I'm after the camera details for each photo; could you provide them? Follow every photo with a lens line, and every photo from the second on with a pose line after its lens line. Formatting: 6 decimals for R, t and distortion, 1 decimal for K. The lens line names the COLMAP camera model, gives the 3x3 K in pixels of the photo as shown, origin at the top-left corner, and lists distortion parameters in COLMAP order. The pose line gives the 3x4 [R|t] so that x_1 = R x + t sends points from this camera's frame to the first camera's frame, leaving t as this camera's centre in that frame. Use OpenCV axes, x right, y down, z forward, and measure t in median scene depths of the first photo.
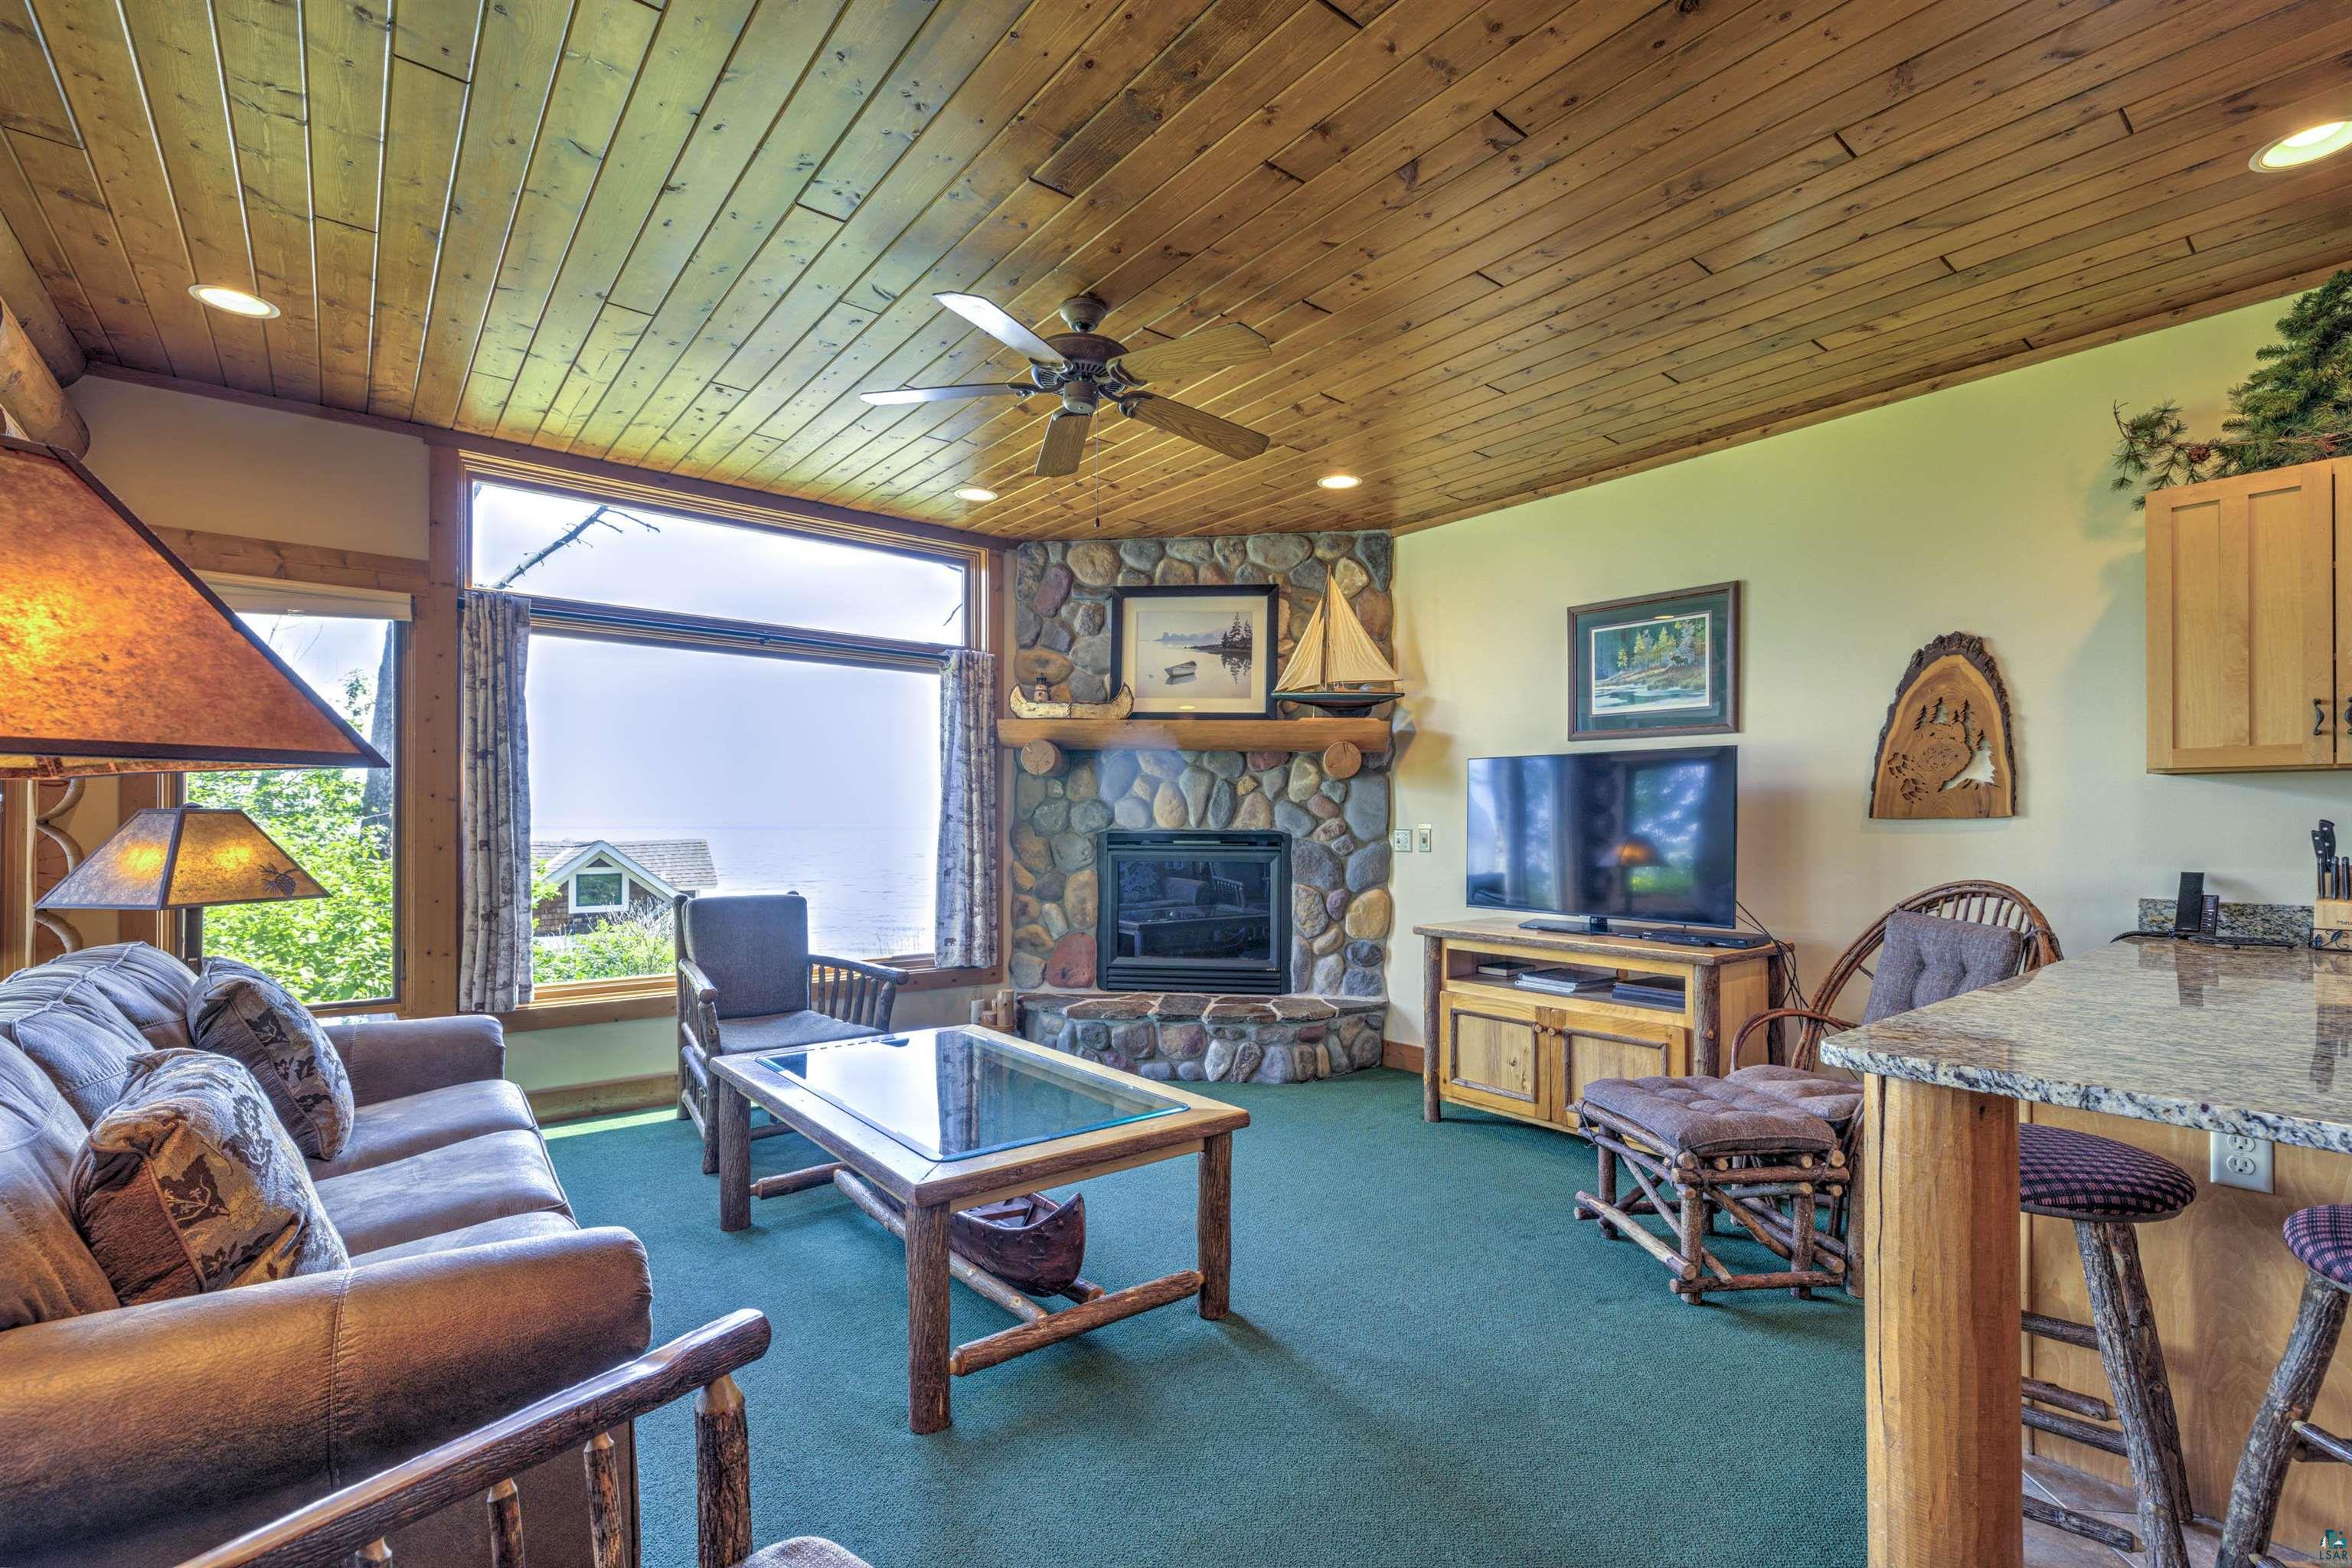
lens RADIAL K [[1035.1, 0, 1205.5], [0, 1035.1, 821.6], [0, 0, 1]] dist [0.001085, 0.000482]
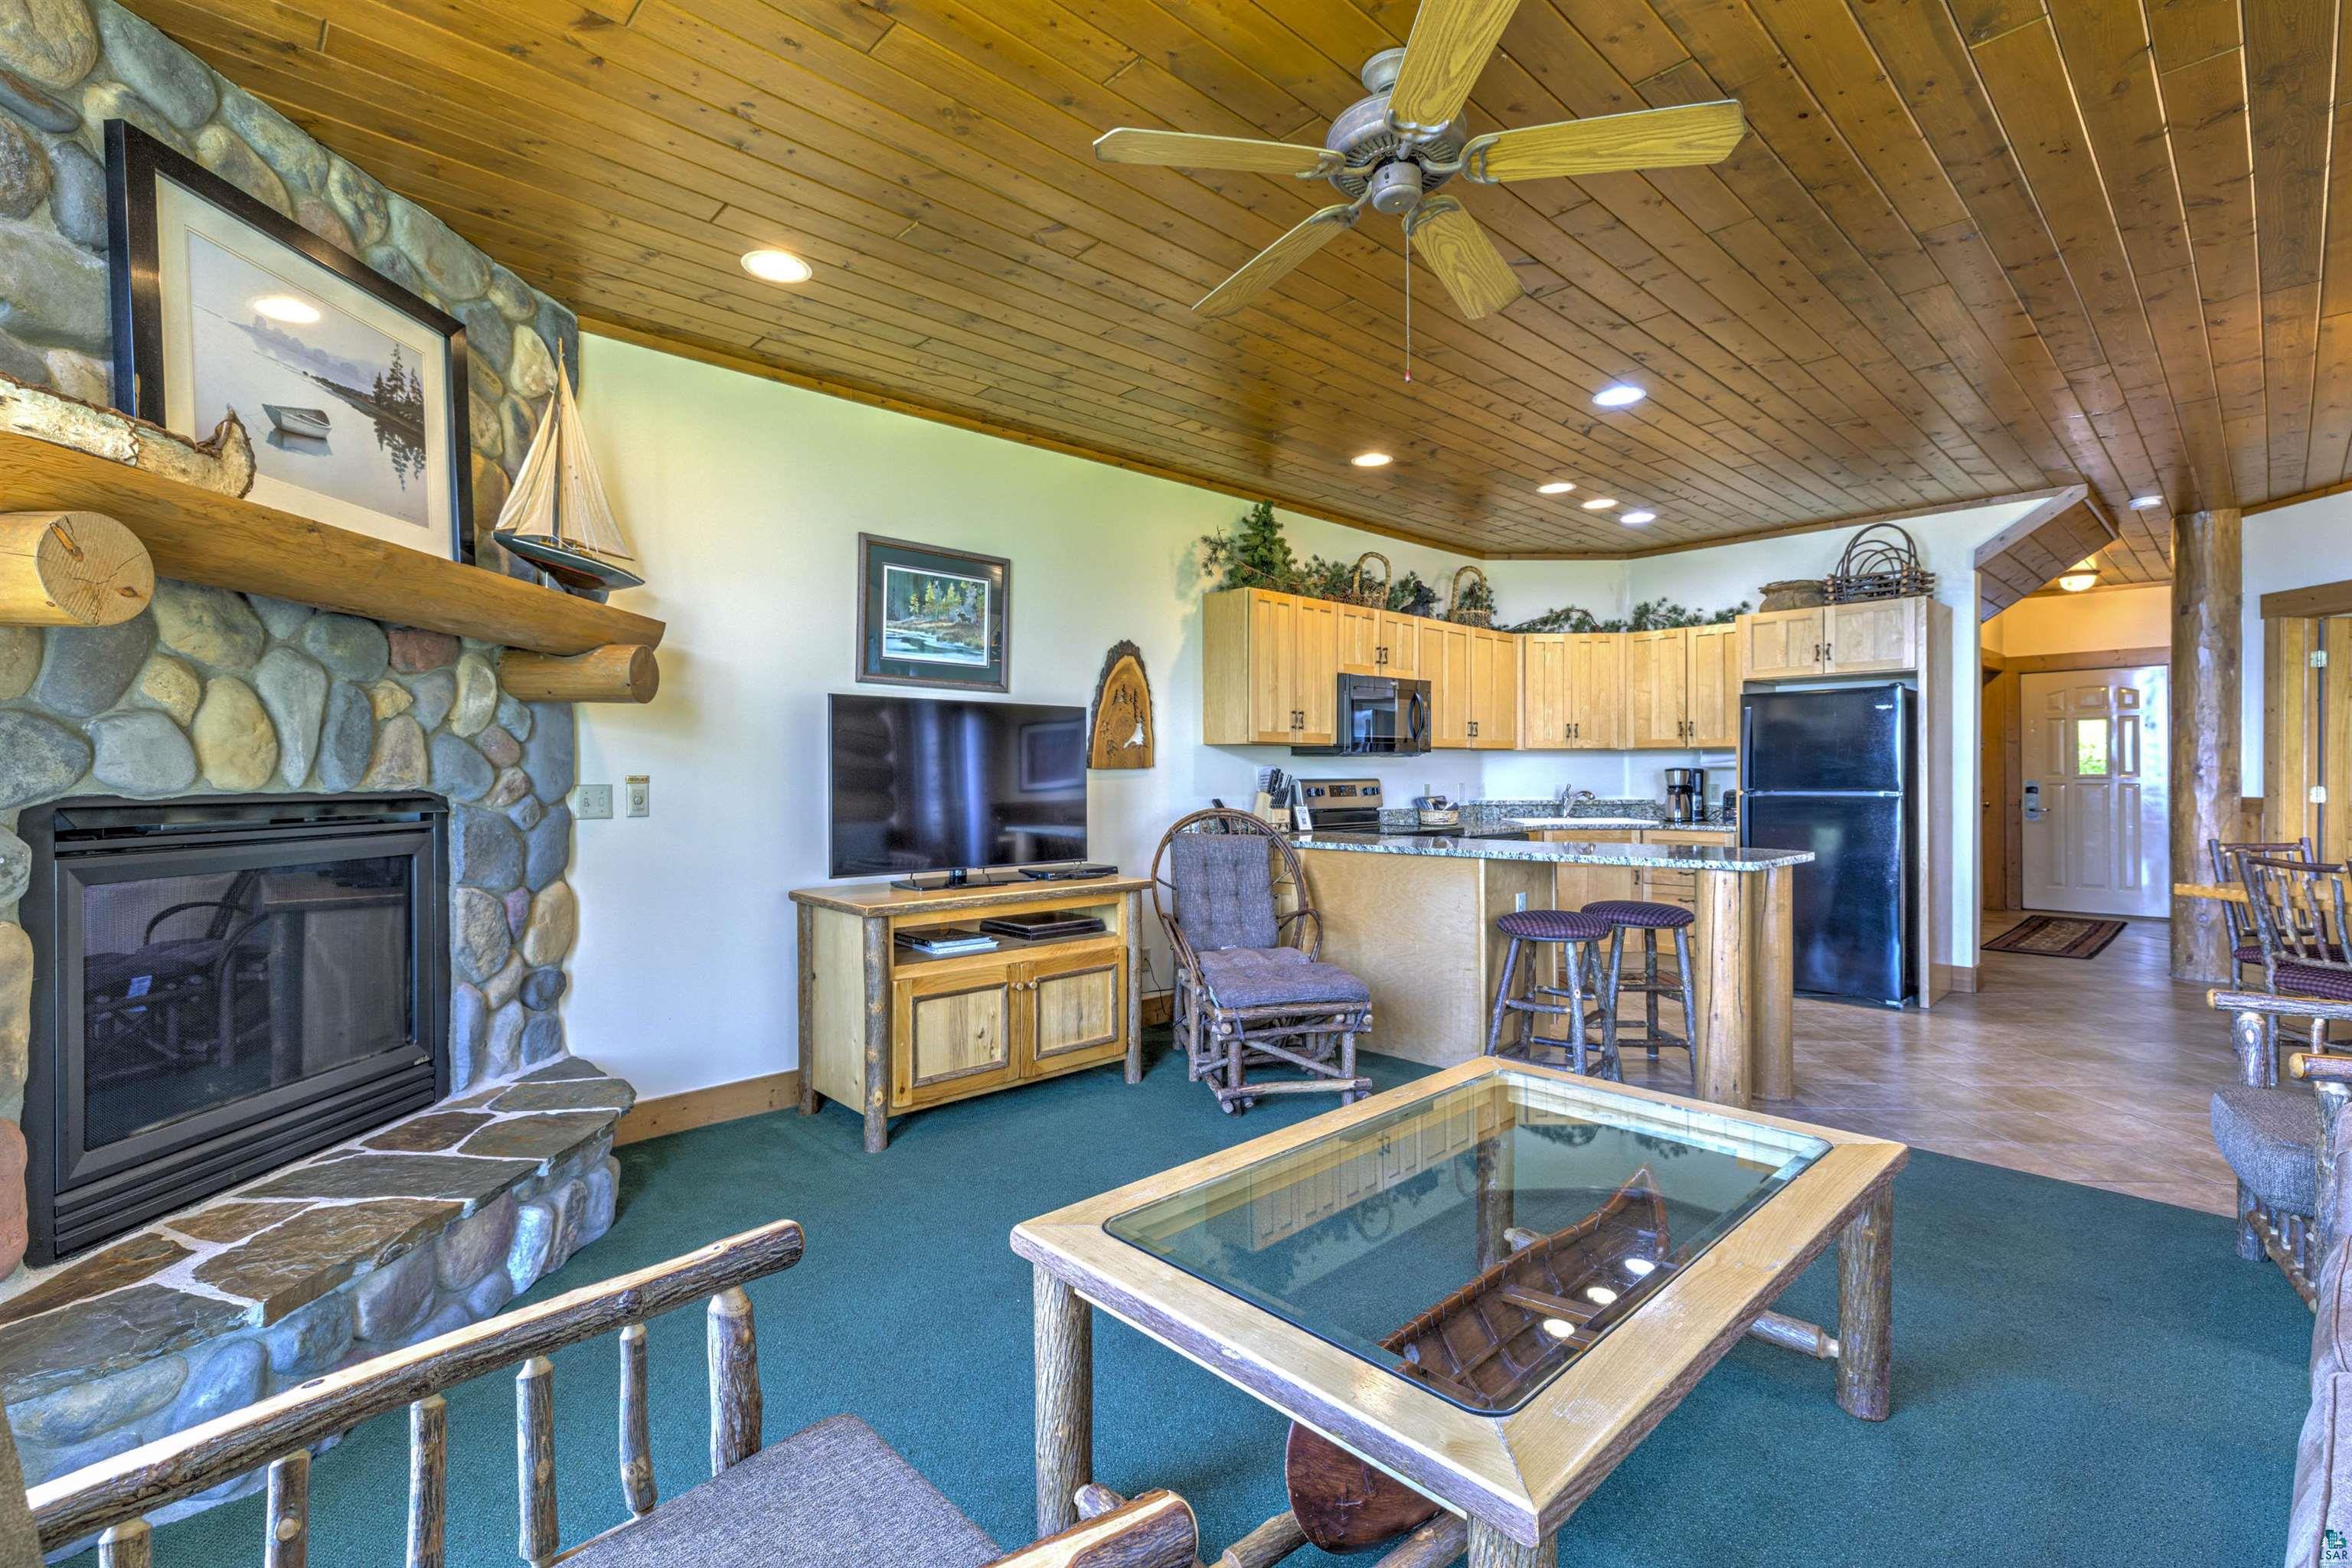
lens RADIAL K [[1032.0, 0, 1166.9], [0, 1032.0, 775.9], [0, 0, 1]] dist [0.002468, 0.000226]
pose [[-0.044638, -0.005005, 0.998991, -0.473309], [0.003209, 0.999982, 0.005153, -0.000316], [-0.998998, 0.003435, -0.044622, 0.664286]]
